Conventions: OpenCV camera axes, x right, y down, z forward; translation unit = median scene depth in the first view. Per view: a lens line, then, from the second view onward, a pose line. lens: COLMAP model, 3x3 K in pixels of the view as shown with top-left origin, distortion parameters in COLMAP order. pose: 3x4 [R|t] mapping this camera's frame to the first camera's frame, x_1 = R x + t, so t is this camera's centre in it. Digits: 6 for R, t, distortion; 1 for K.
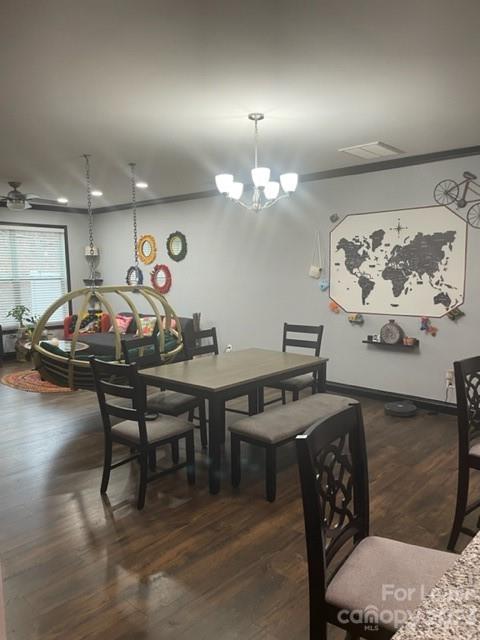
lens RADIAL K [[481.5, 0, 238.1], [0, 481.5, 324.2], [0, 0, 1]] dist [0.037105, -0.004576]
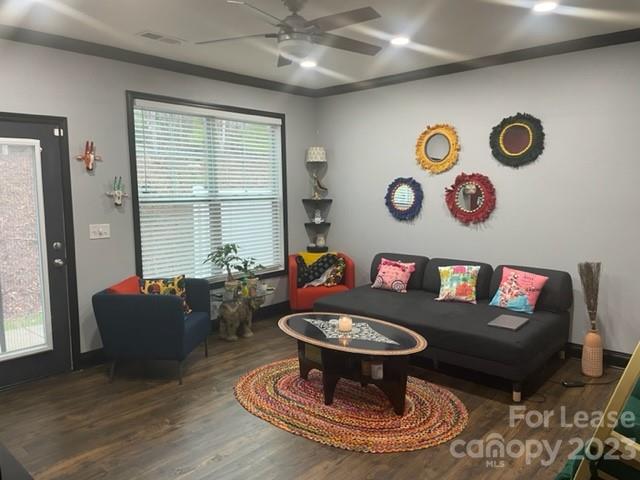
lens RADIAL K [[481.5, 0, 322.7], [0, 481.5, 238.3], [0, 0, 1]] dist [0.037105, -0.004576]
pose [[0.999998, -0.000909, -0.001702, -0.554138], [0.000899, 0.999982, -0.005909, -0.069363], [0.001707, 0.005907, 0.999981, 0.683047]]
